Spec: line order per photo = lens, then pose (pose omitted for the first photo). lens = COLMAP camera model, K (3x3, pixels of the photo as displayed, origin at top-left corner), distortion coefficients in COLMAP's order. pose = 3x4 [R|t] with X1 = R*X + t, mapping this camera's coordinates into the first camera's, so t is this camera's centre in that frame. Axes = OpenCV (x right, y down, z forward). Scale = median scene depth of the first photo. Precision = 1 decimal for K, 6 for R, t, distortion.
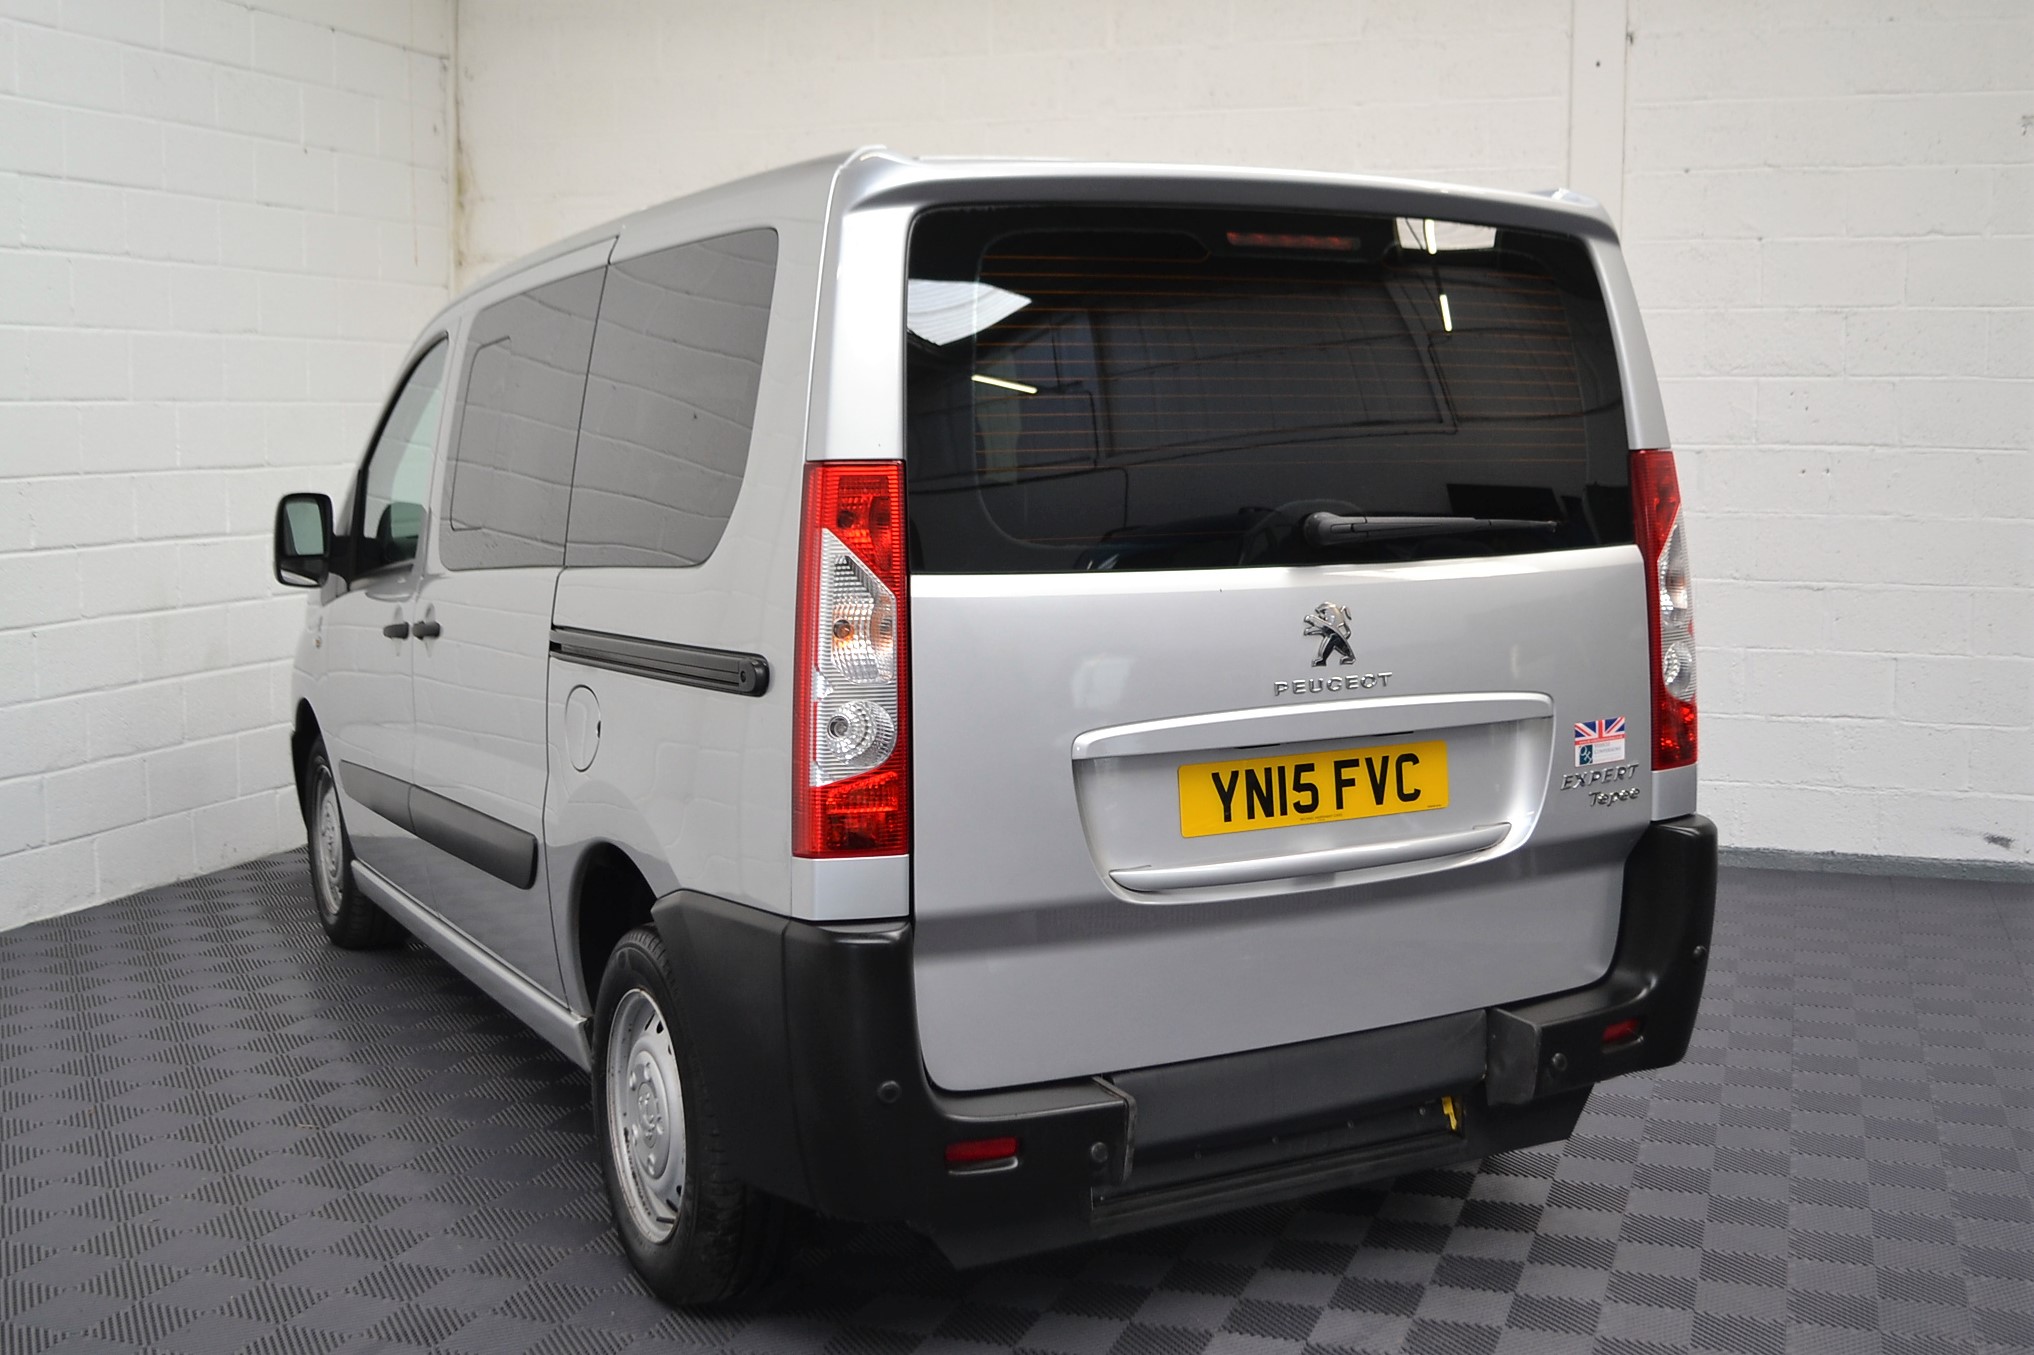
lens RADIAL K [[2193.9, 0, 1096.3], [0, 2193.9, 686.7], [0, 0, 1]] dist [-0.078467, 0.014939]
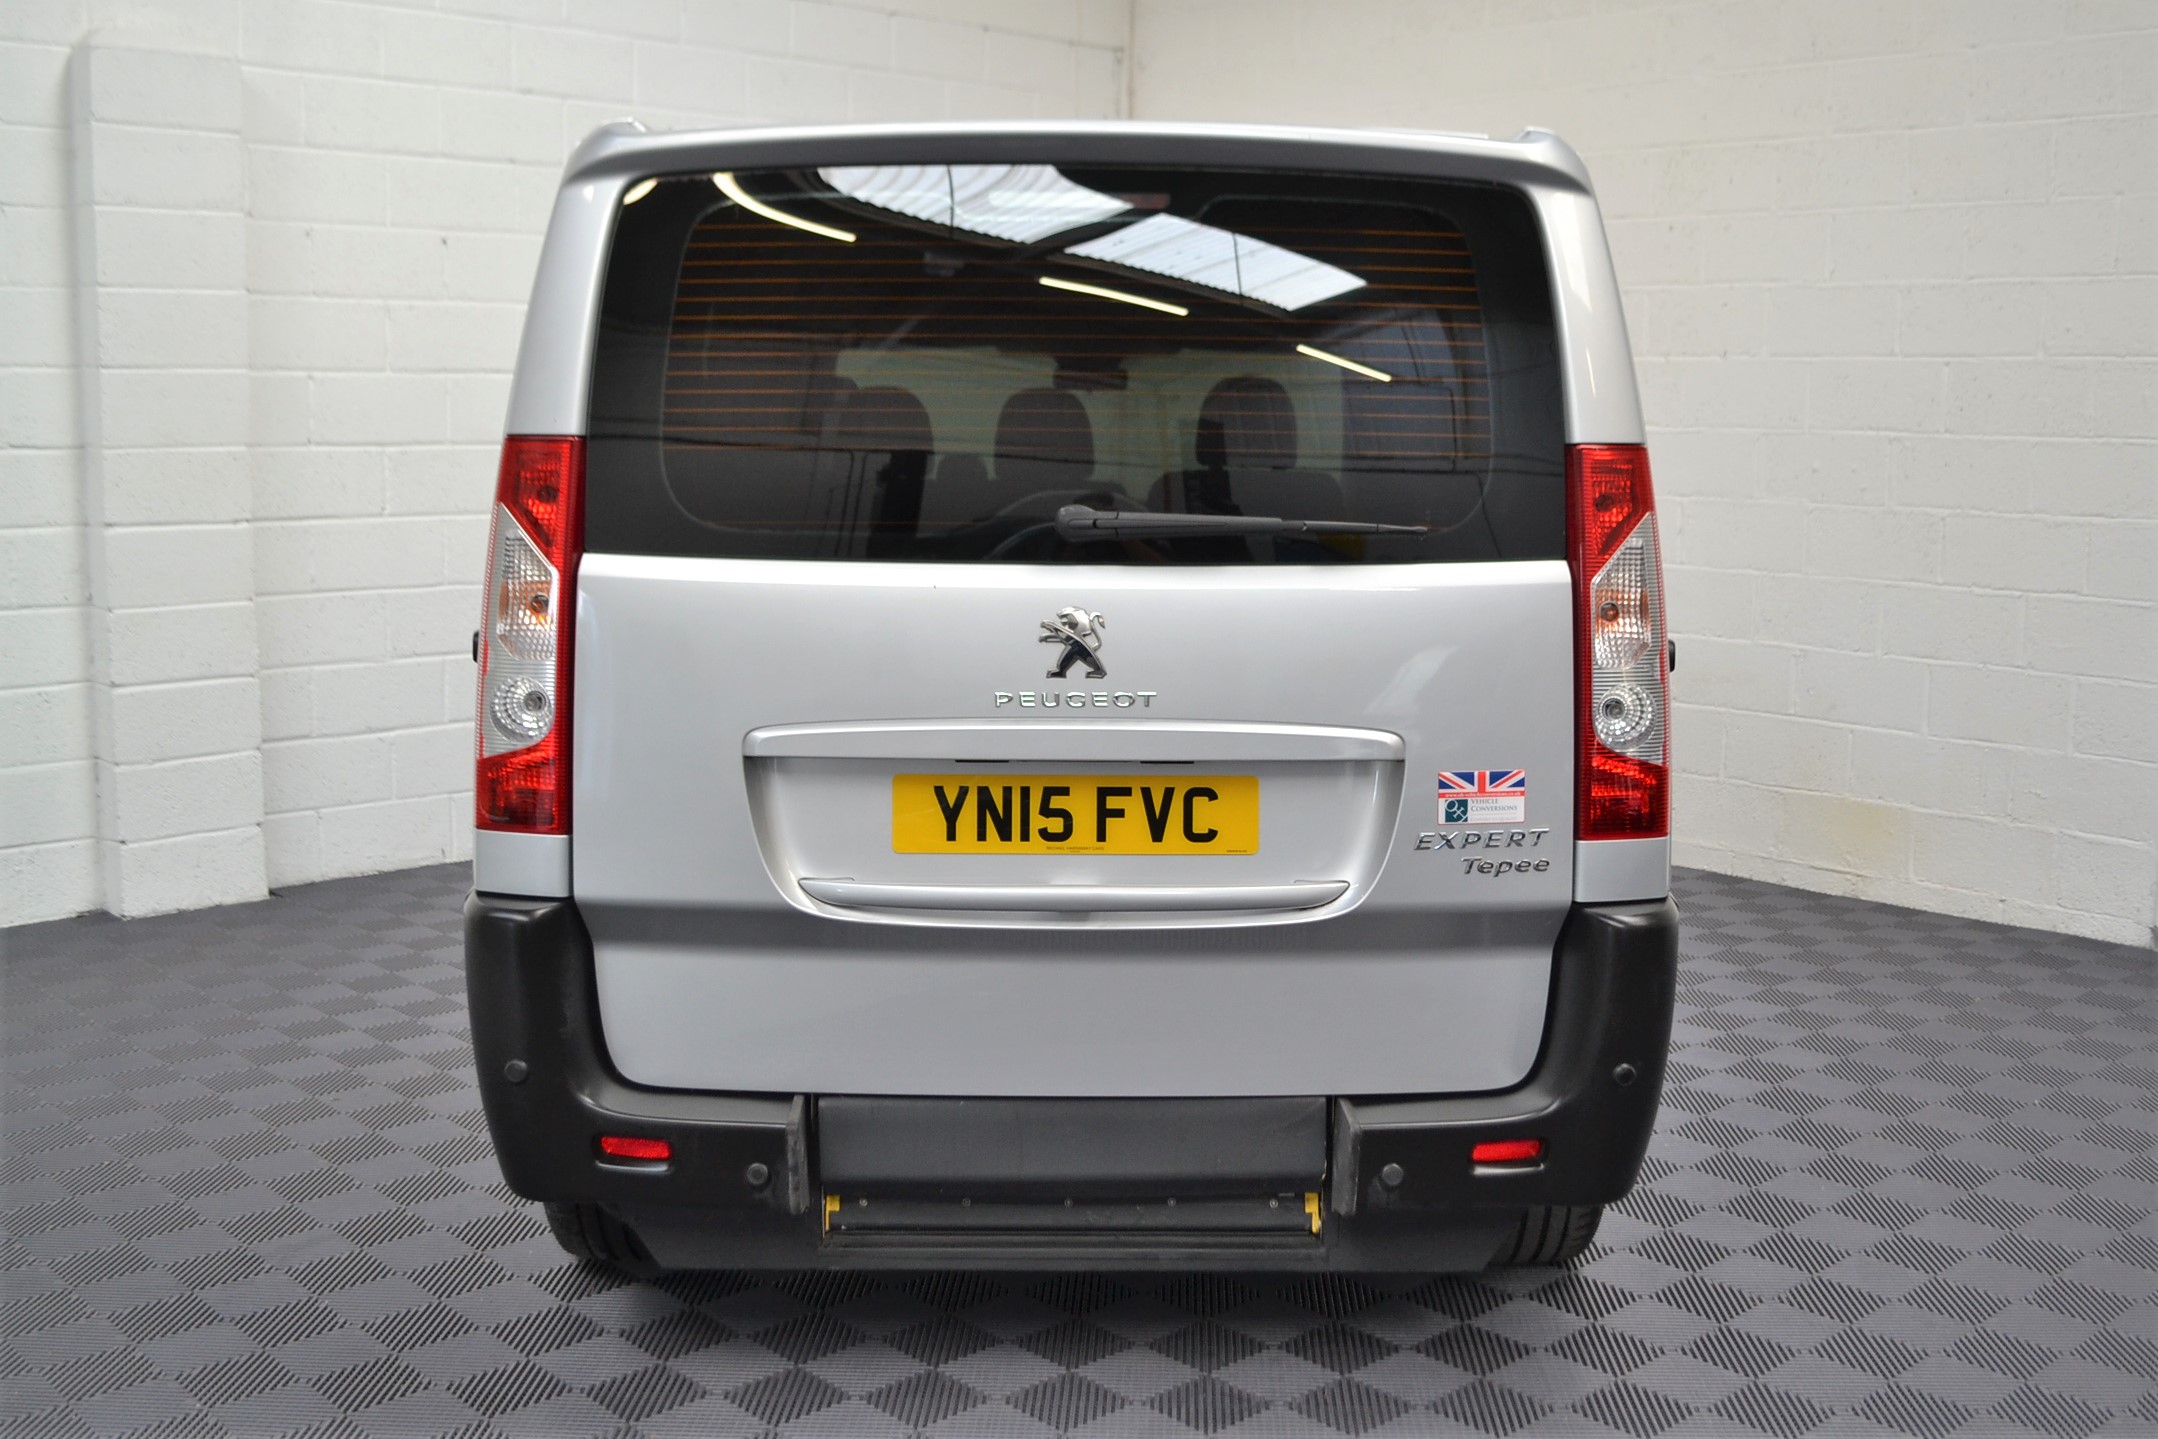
lens RADIAL K [[2243.8, 0, 1163.8], [0, 2243.8, 713.8], [0, 0, 1]] dist [-0.072041, -0.011070]
pose [[0.883295, 0.075134, -0.462758, 0.537313], [-0.071064, 0.997126, 0.026251, -0.020798], [0.463400, 0.009698, 0.886096, 0.203598]]
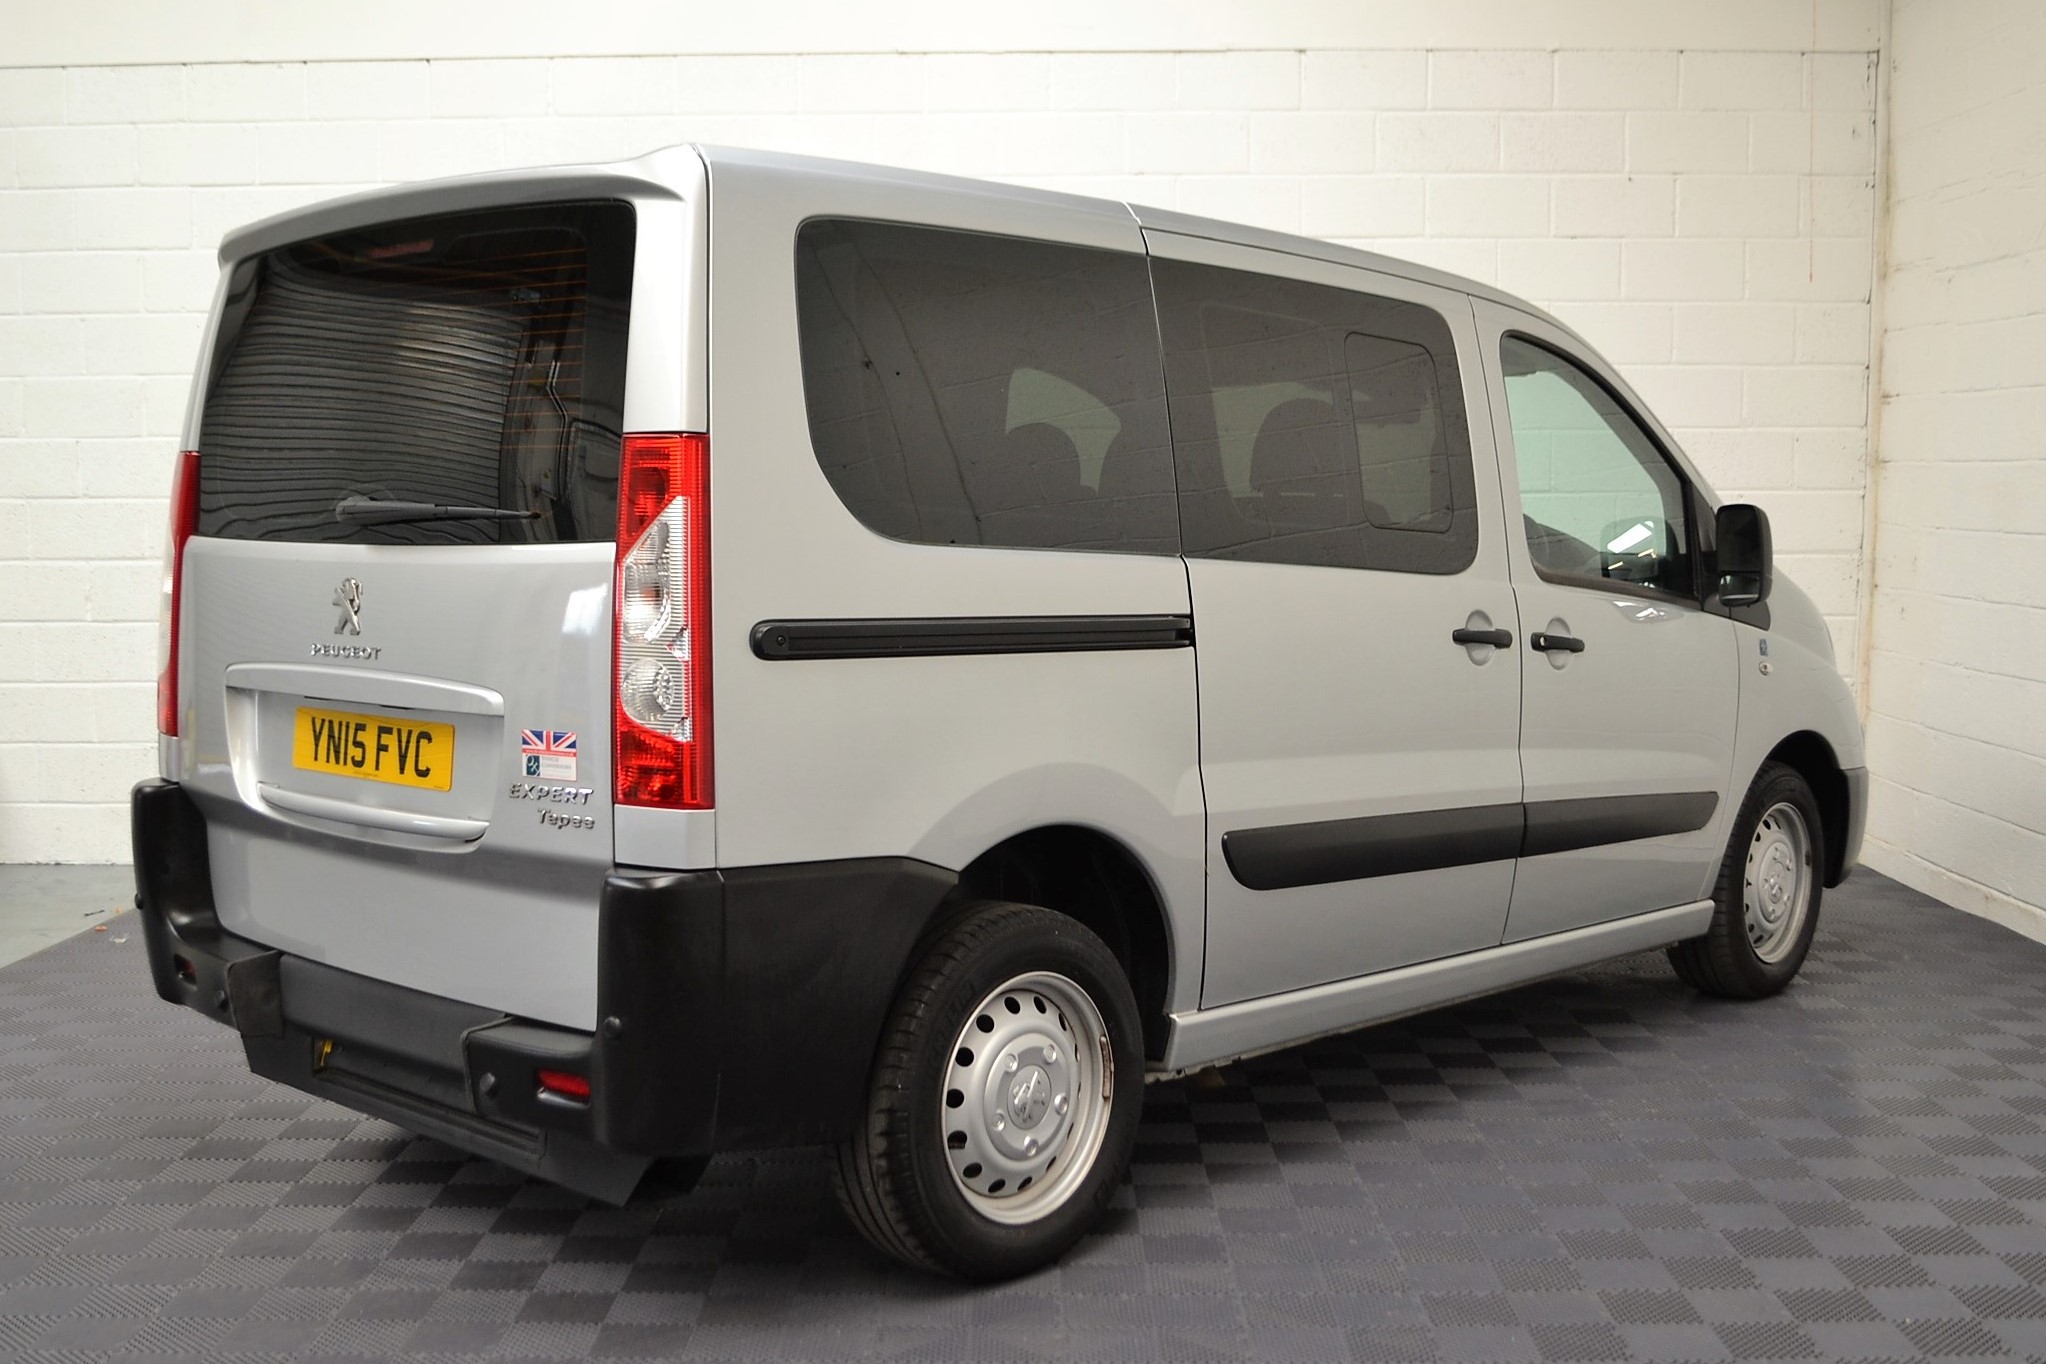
lens RADIAL K [[2206.8, 0, 1102.8], [0, 2206.8, 691.2], [0, 0, 1]] dist [-0.078467, 0.014939]
pose [[0.329292, 0.089580, -0.939969, 1.213810], [-0.108745, 0.992463, 0.056487, -0.081117], [0.937945, 0.083617, 0.336551, 0.948553]]
